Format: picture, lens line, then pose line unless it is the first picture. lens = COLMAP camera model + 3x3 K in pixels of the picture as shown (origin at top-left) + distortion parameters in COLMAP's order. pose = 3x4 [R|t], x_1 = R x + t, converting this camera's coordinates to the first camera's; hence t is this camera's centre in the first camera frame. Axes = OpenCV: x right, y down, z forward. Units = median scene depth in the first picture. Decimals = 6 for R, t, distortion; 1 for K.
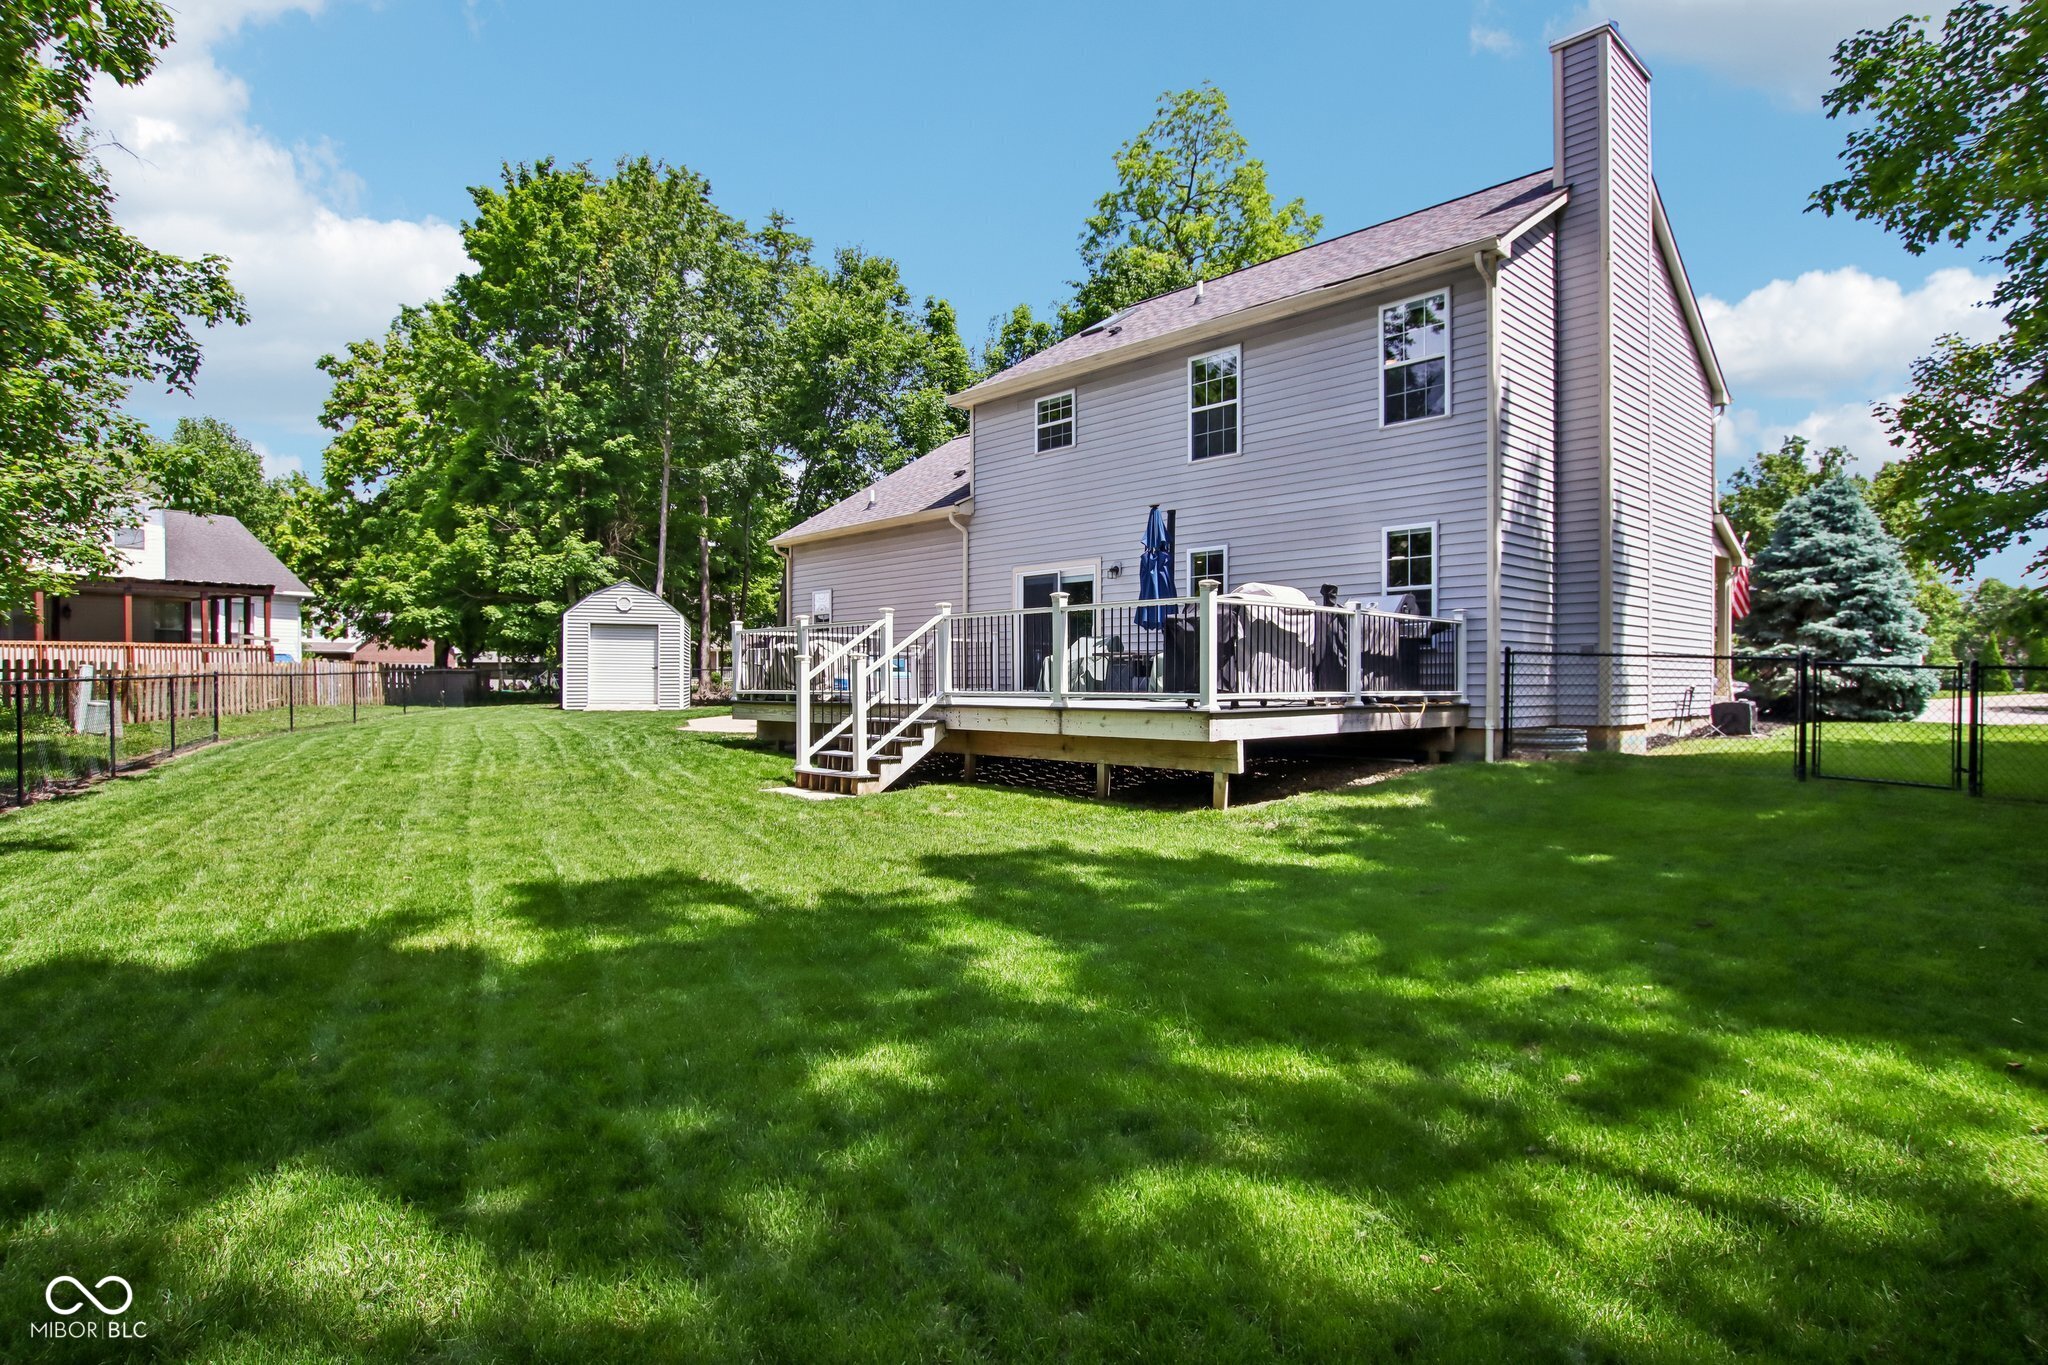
lens RADIAL K [[1065.4, 0, 1016.2], [0, 1065.4, 687.5], [0, 0, 1]] dist [-0.024778, 0.001070]
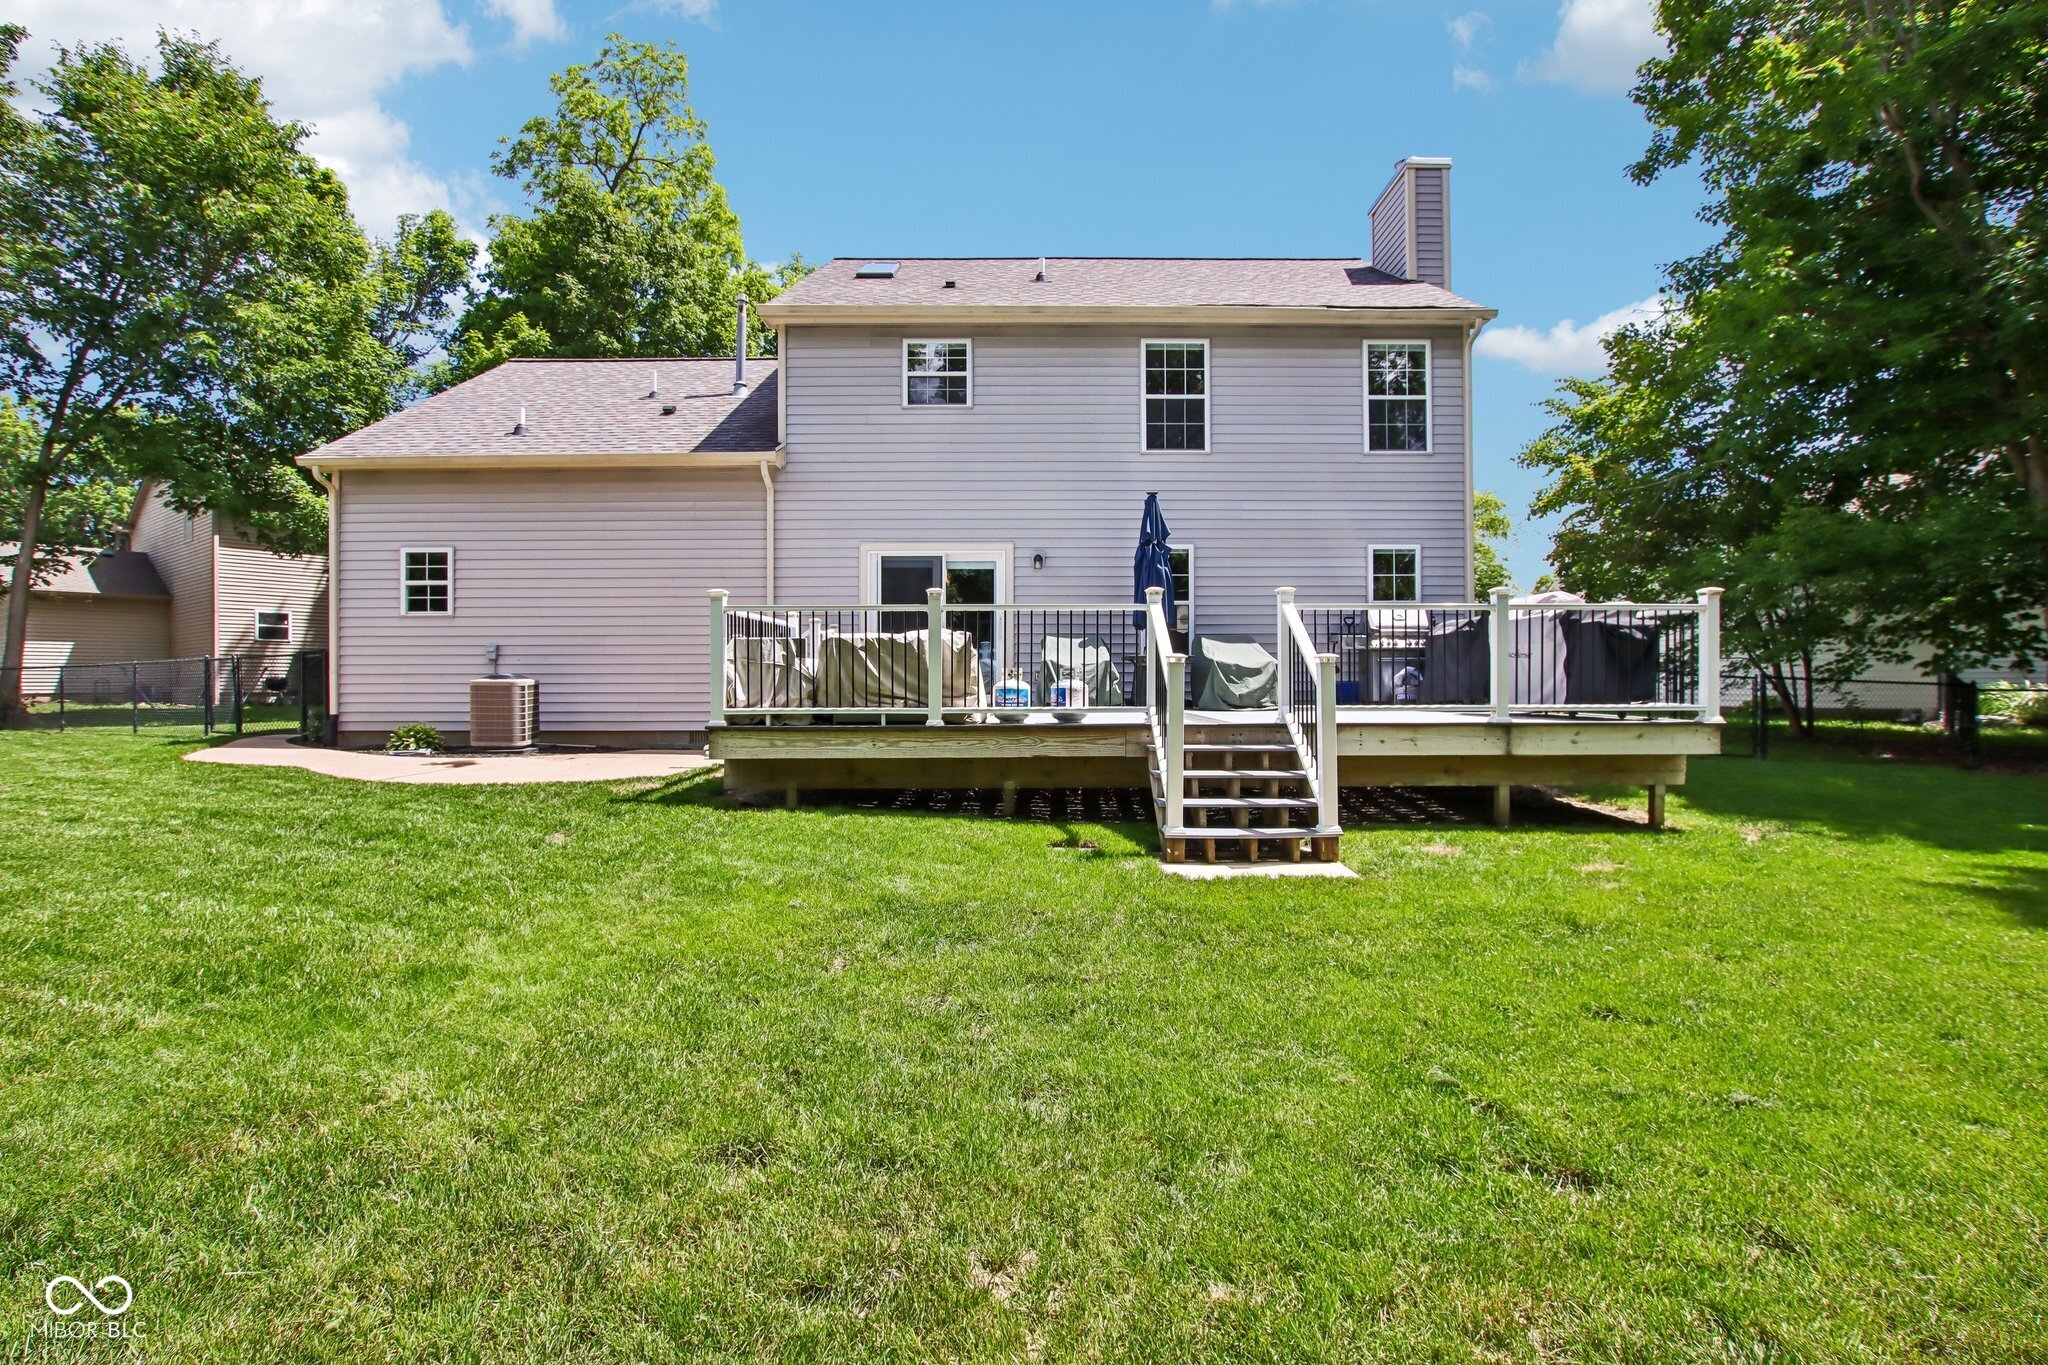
lens RADIAL K [[960.3, 0, 1029.9], [0, 960.3, 677.9], [0, 0, 1]] dist [-0.027306, 0.001444]
pose [[0.690617, 0.002385, 0.723217, -0.526386], [0.004035, 0.999966, -0.007150, -0.009534], [-0.723210, 0.007856, 0.690584, 0.516388]]
